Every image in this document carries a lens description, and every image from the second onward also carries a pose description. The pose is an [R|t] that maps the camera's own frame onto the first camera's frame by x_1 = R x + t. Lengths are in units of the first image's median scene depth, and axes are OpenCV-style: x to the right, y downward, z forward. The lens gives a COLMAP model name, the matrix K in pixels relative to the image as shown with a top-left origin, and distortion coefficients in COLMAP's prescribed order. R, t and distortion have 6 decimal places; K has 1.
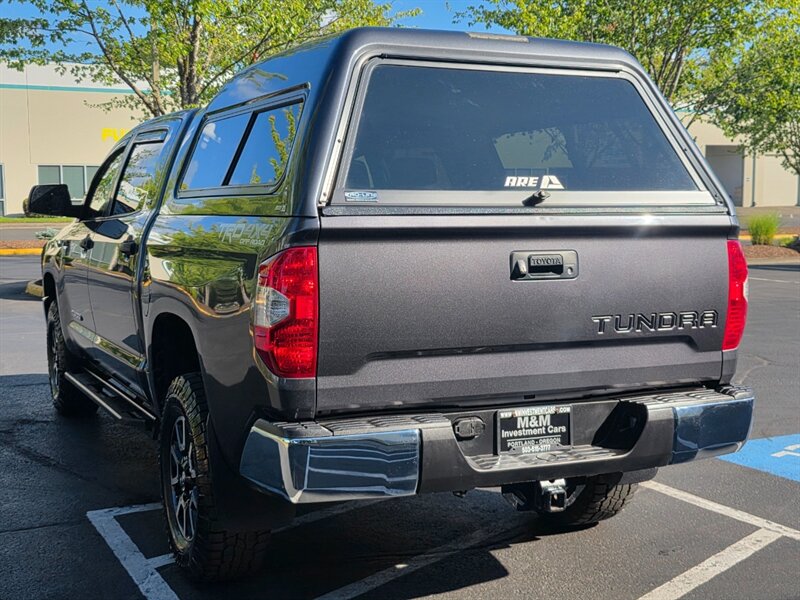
lens RADIAL K [[1060.3, 0, 403.1], [0, 1060.3, 302.6], [0, 0, 1]] dist [0.243433, -0.782484]
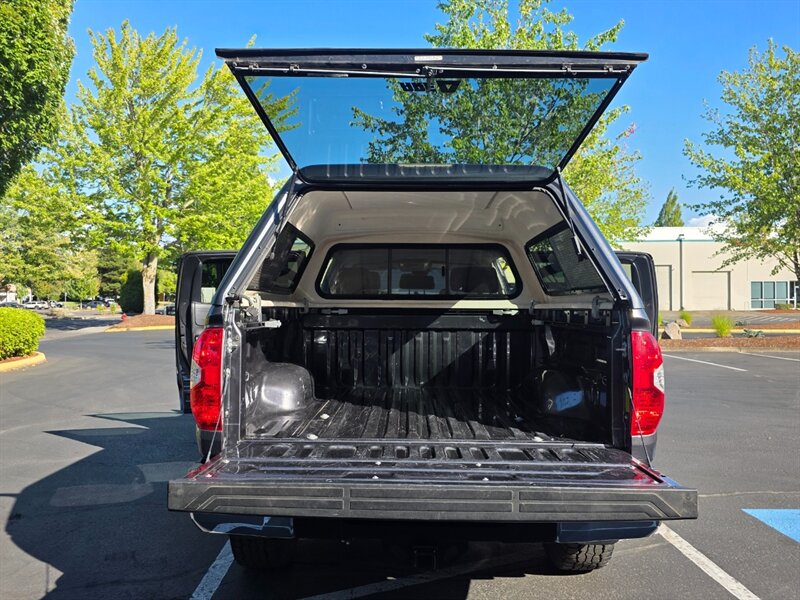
lens RADIAL K [[606.0, 0, 400.5], [0, 606.0, 295.0], [0, 0, 1]] dist [0.028593, -0.006143]
pose [[0.900459, -0.002199, -0.434935, 0.373357], [-0.043865, 0.994430, -0.095841, -0.027187], [0.432723, 0.105380, 0.895347, 0.370776]]
